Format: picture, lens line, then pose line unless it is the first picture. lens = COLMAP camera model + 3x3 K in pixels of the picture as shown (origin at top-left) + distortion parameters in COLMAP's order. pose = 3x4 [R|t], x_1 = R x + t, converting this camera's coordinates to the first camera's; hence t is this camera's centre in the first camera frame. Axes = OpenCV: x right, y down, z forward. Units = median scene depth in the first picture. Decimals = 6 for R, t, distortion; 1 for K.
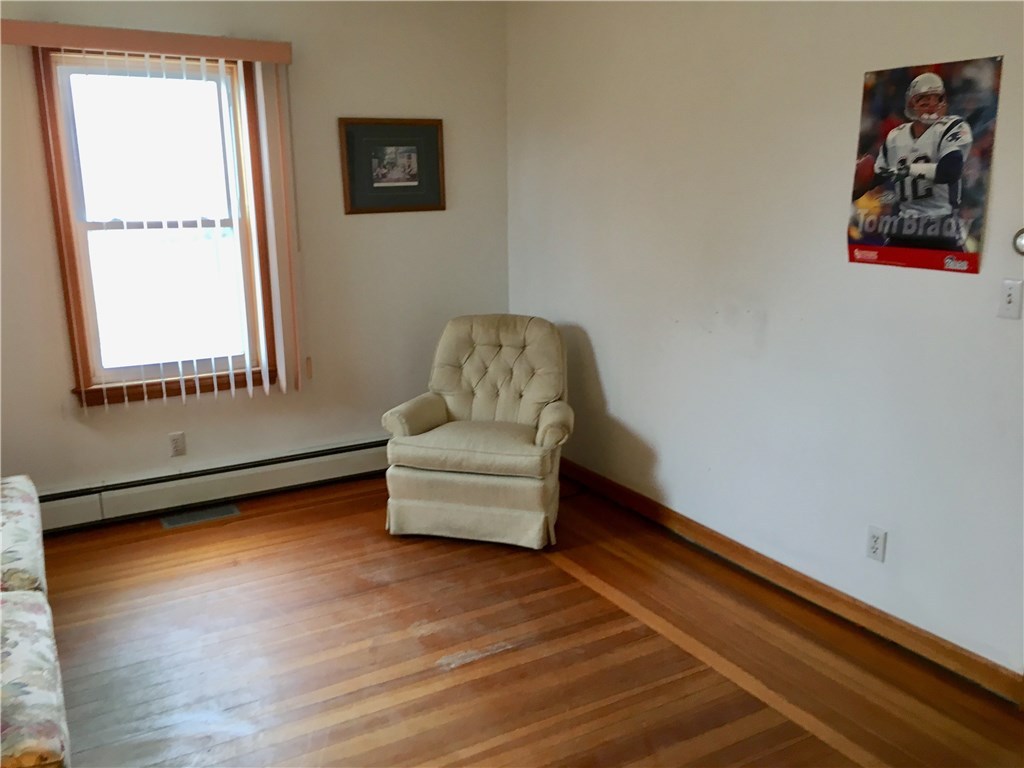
lens RADIAL K [[874.3, 0, 512.0], [0, 874.3, 384.0], [0, 0, 1]] dist [0.006818, 0.004032]
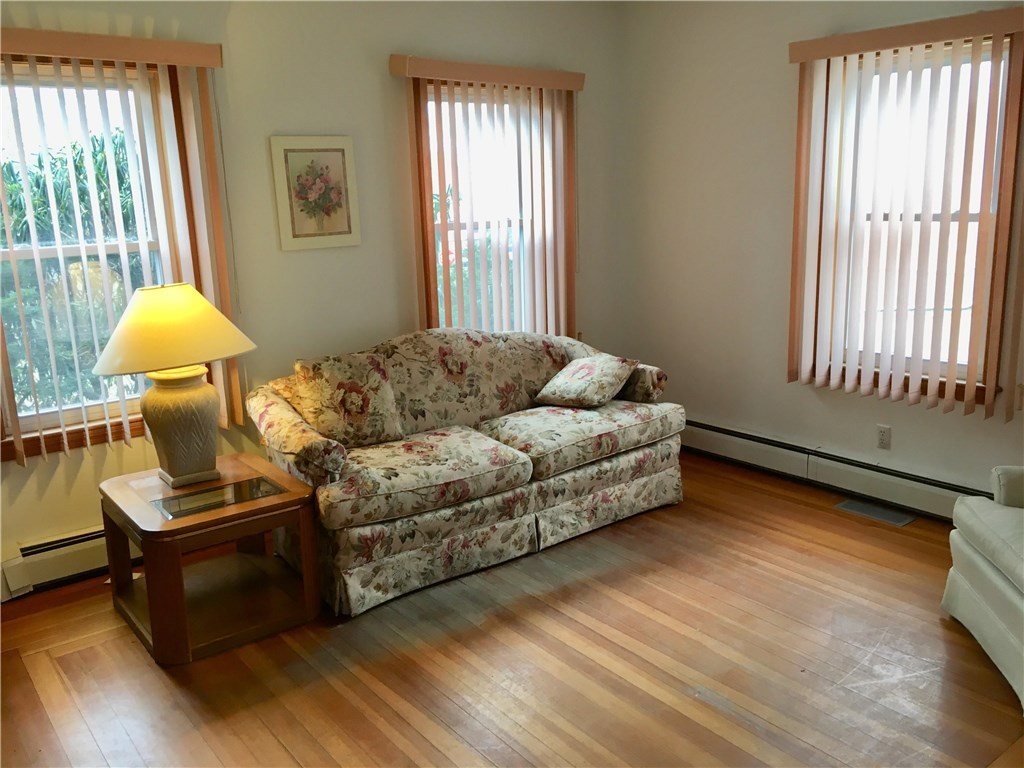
lens RADIAL K [[862.2, 0, 512.0], [0, 862.2, 384.0], [0, 0, 1]] dist [-0.001760, -0.000931]
pose [[0.123062, 0.222468, -0.967142, 0.545297], [-0.192131, 0.961452, 0.196711, -0.109780], [0.973623, 0.161610, 0.161062, 0.442060]]
